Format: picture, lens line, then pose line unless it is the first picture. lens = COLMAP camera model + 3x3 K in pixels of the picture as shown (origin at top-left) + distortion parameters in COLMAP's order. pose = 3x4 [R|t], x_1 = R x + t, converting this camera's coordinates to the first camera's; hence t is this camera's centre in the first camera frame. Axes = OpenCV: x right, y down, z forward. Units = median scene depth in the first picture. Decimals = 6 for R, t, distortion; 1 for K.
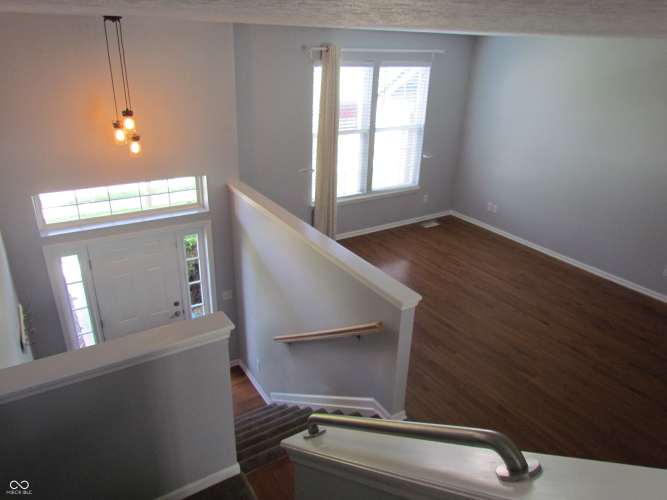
lens RADIAL K [[480.2, 0, 340.5], [0, 480.2, 245.2], [0, 0, 1]] dist [-0.018883, 0.001850]
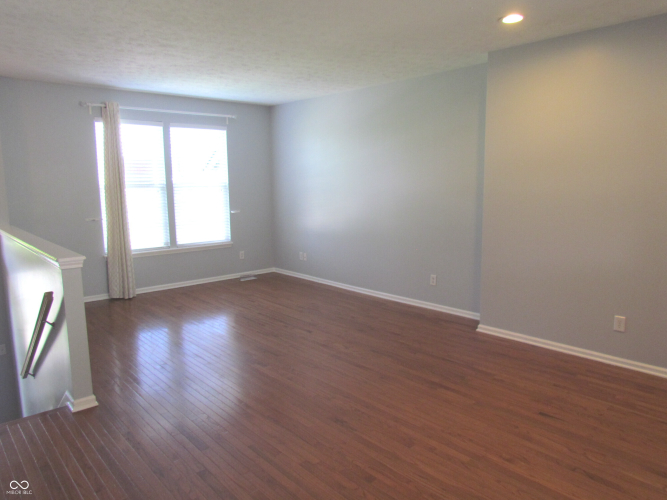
lens RADIAL K [[480.2, 0, 331.7], [0, 480.2, 250.6], [0, 0, 1]] dist [-0.018883, 0.001850]
pose [[0.989298, -0.065867, 0.130194, 0.270456], [0.096523, 0.964594, -0.245443, 0.190639], [-0.109418, 0.255383, 0.960629, -0.013610]]
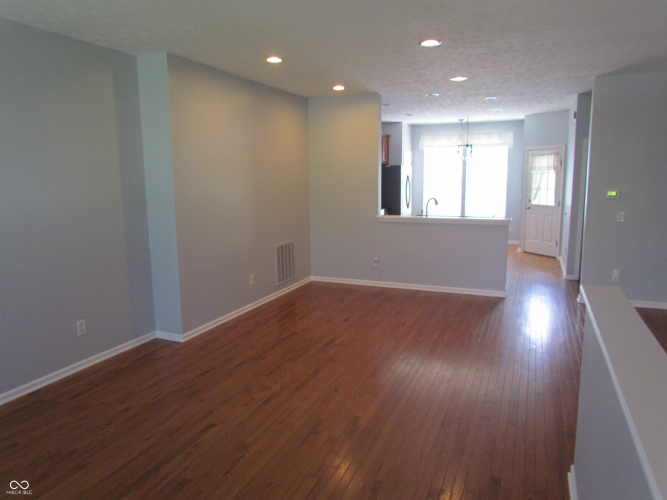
lens RADIAL K [[480.2, 0, 334.7], [0, 480.2, 250.4], [0, 0, 1]] dist [-0.018883, 0.001850]
pose [[-0.569107, -0.139465, 0.810350, -0.099220], [0.320614, 0.869871, 0.374876, -0.162690], [-0.757182, 0.473154, -0.450335, 0.795342]]
